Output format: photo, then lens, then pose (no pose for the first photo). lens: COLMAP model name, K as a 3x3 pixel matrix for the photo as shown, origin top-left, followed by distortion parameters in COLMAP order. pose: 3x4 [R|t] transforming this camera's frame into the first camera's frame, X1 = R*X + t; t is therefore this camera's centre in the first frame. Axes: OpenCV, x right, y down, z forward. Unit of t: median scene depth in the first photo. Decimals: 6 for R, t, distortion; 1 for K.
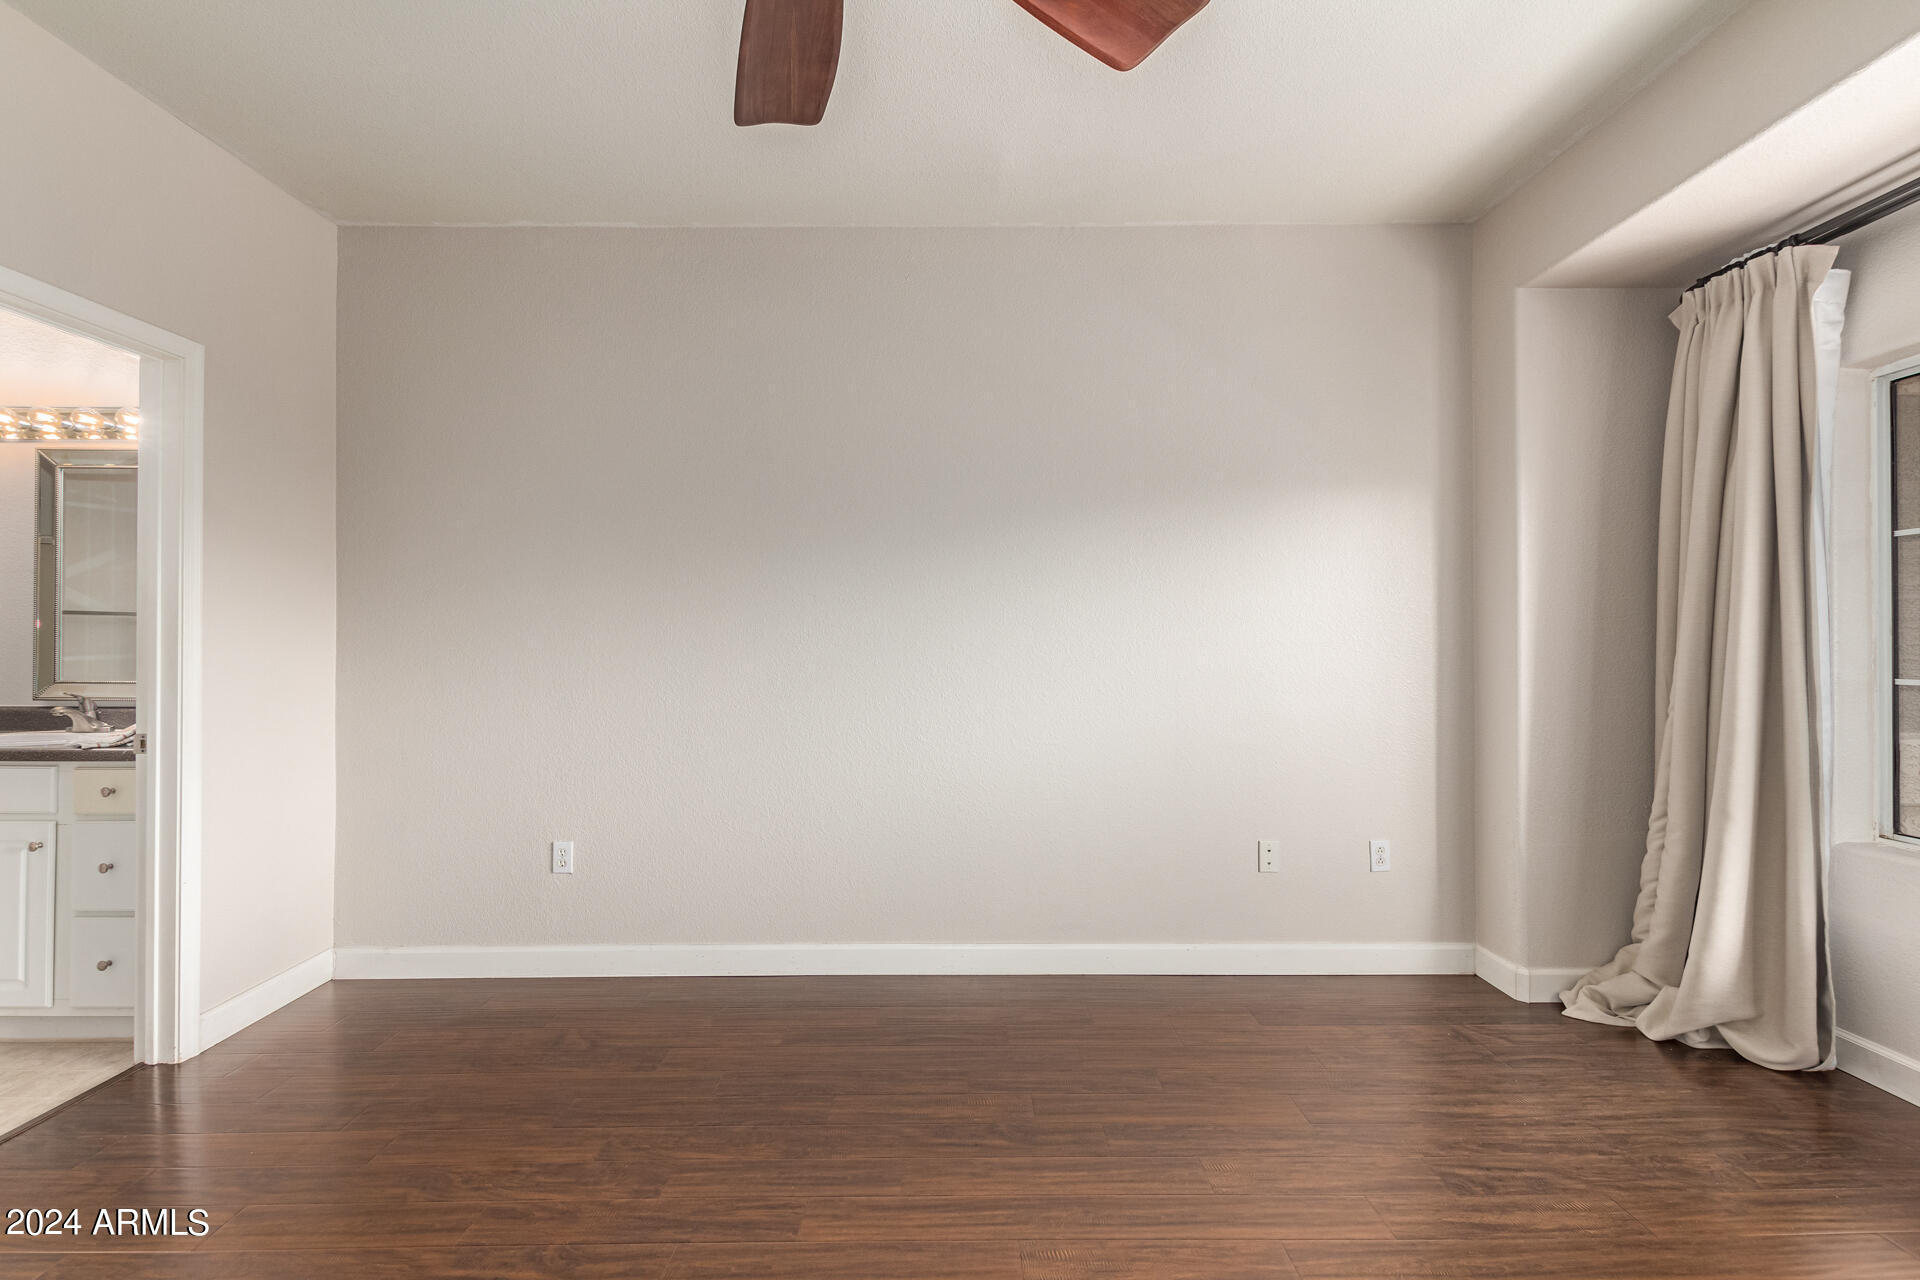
lens RADIAL K [[877.5, 0, 953.4], [0, 877.5, 635.9], [0, 0, 1]] dist [0.004007, -0.000002]
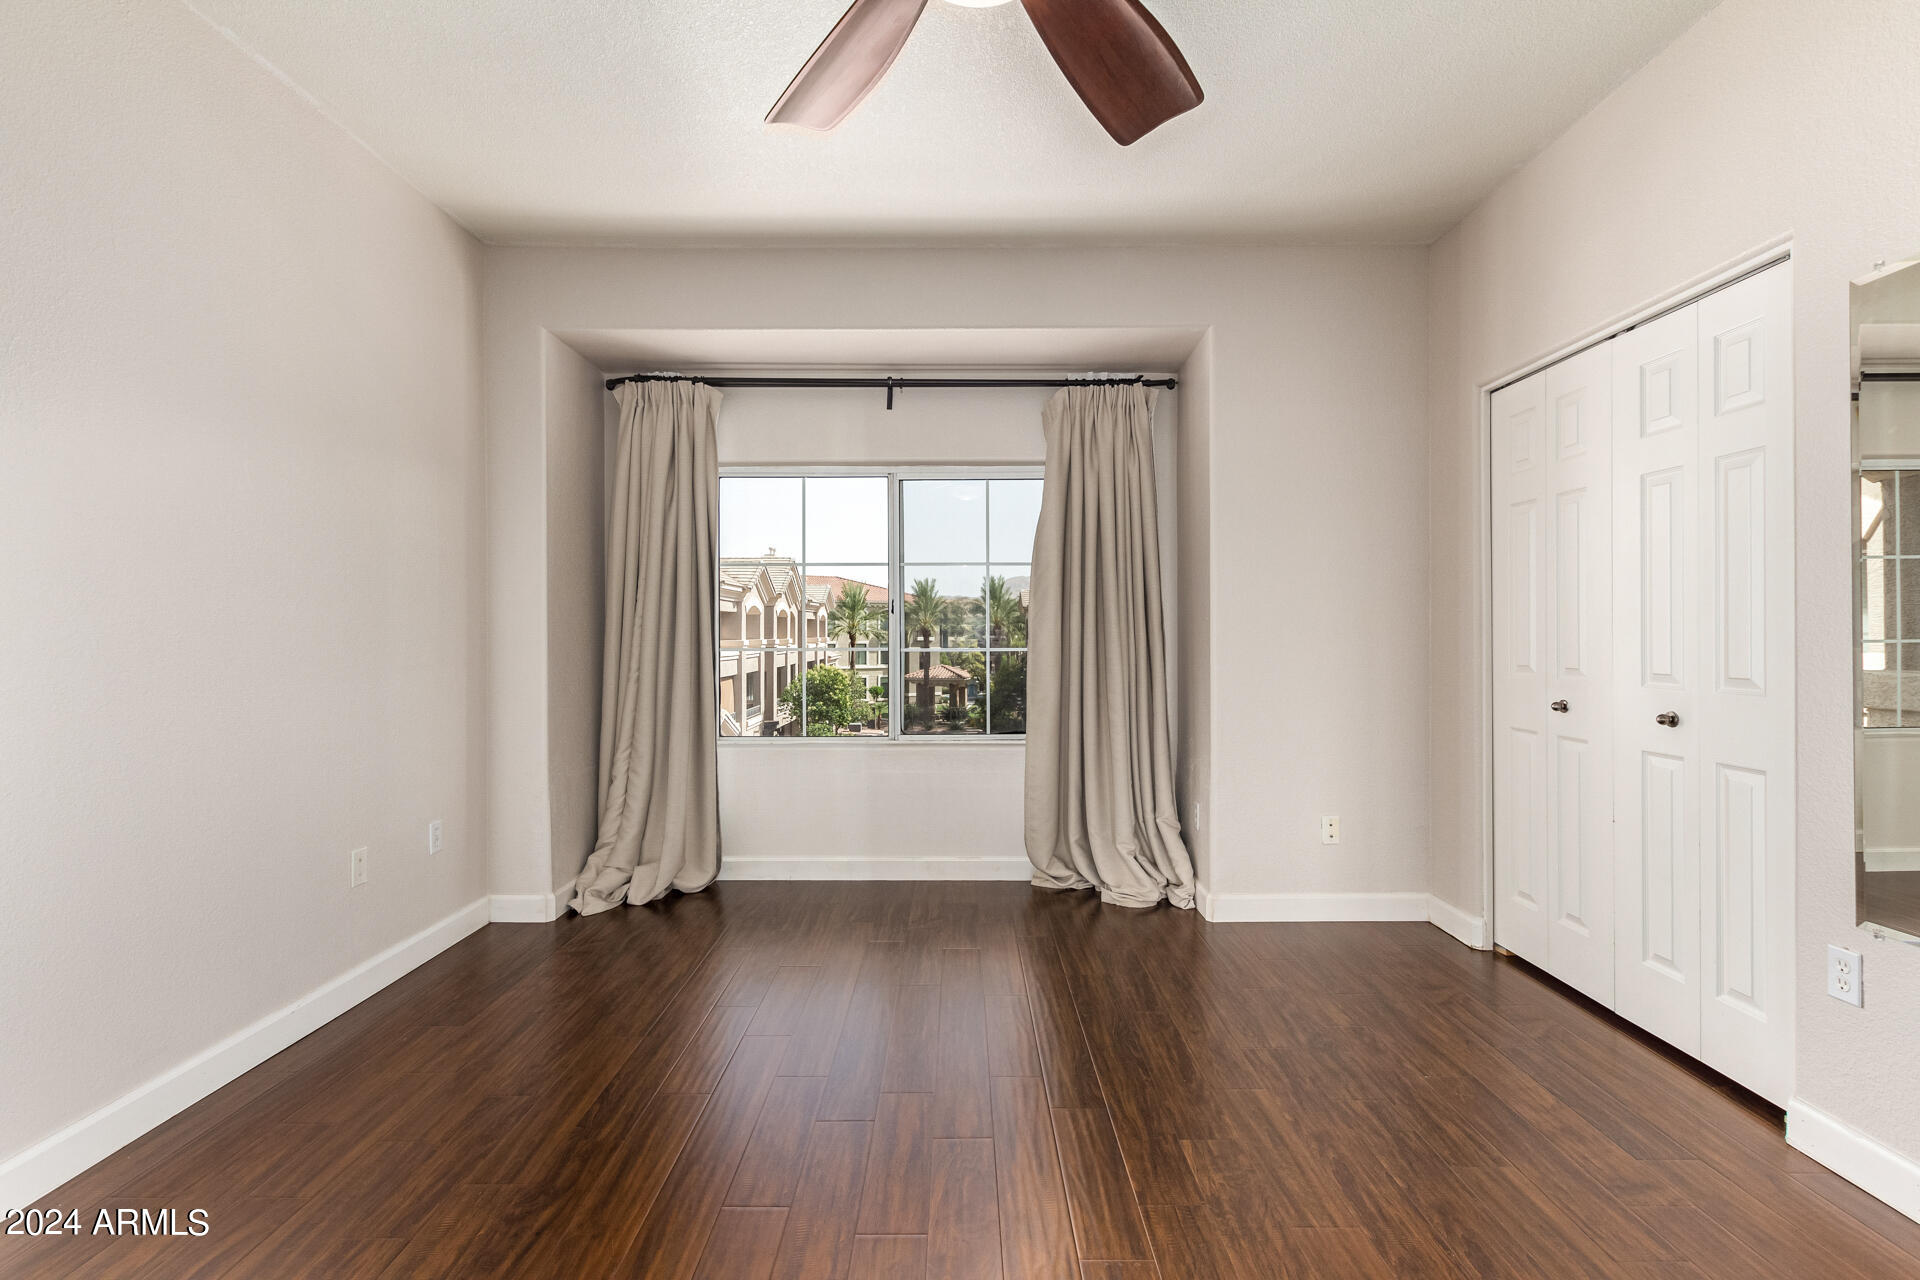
lens RADIAL K [[877.5, 0, 953.4], [0, 877.5, 635.9], [0, 0, 1]] dist [0.004007, -0.000002]
pose [[0.002256, 0.002527, 0.999994, -0.626895], [-0.012205, 0.999922, -0.002499, 0.021332], [-0.999923, -0.012199, 0.002287, 0.499241]]
